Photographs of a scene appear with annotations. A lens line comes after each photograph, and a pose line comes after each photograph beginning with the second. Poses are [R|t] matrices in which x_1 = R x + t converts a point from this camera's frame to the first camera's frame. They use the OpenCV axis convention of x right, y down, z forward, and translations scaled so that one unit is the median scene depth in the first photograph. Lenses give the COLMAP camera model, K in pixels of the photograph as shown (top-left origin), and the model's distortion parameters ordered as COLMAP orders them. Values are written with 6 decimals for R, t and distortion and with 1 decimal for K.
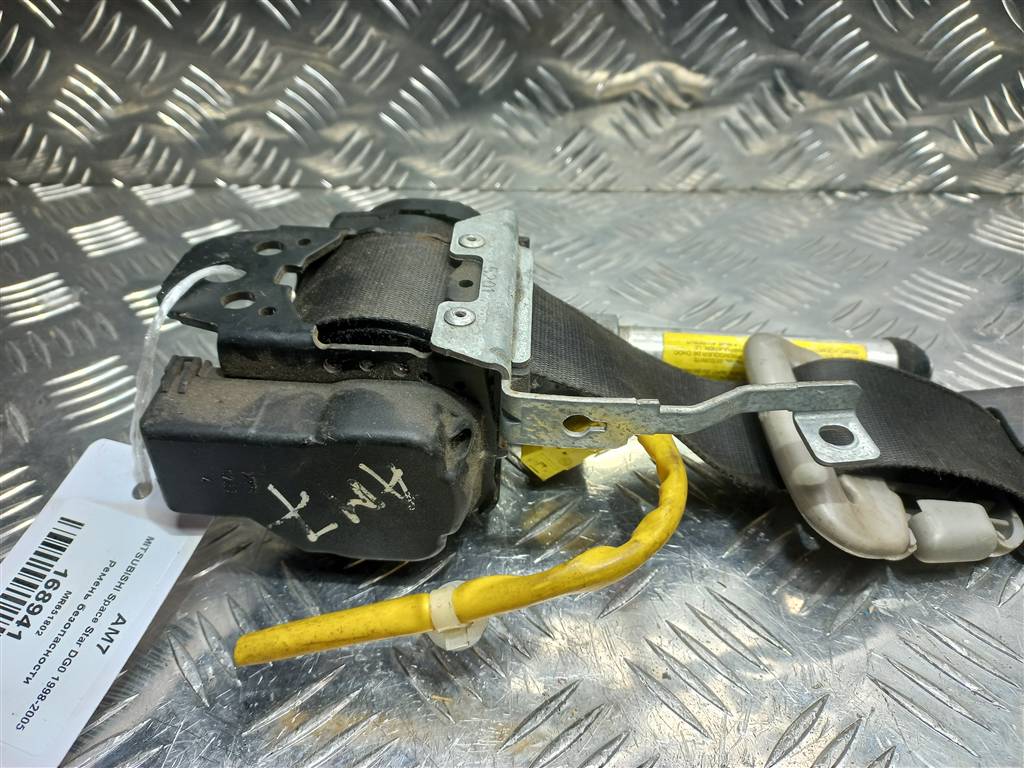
lens RADIAL K [[742.7, 0, 512.0], [0, 742.7, 404.9], [0, 0, 1]] dist [0.006478, -0.000261]
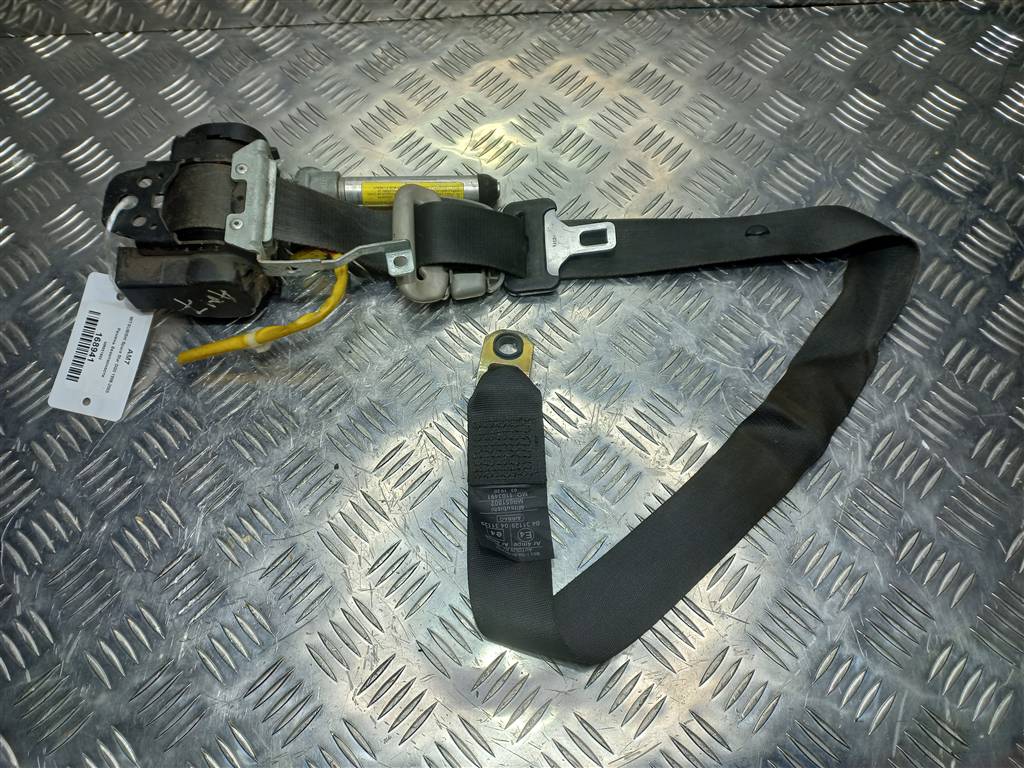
lens RADIAL K [[728.7, 0, 511.9], [0, 728.7, 377.1], [0, 0, 1]] dist [0.037628, 0.002015]
pose [[0.996218, -0.082042, 0.028630, 0.694172], [0.058813, 0.879174, 0.472857, -0.741190], [-0.063965, -0.469384, 0.880674, -1.340602]]
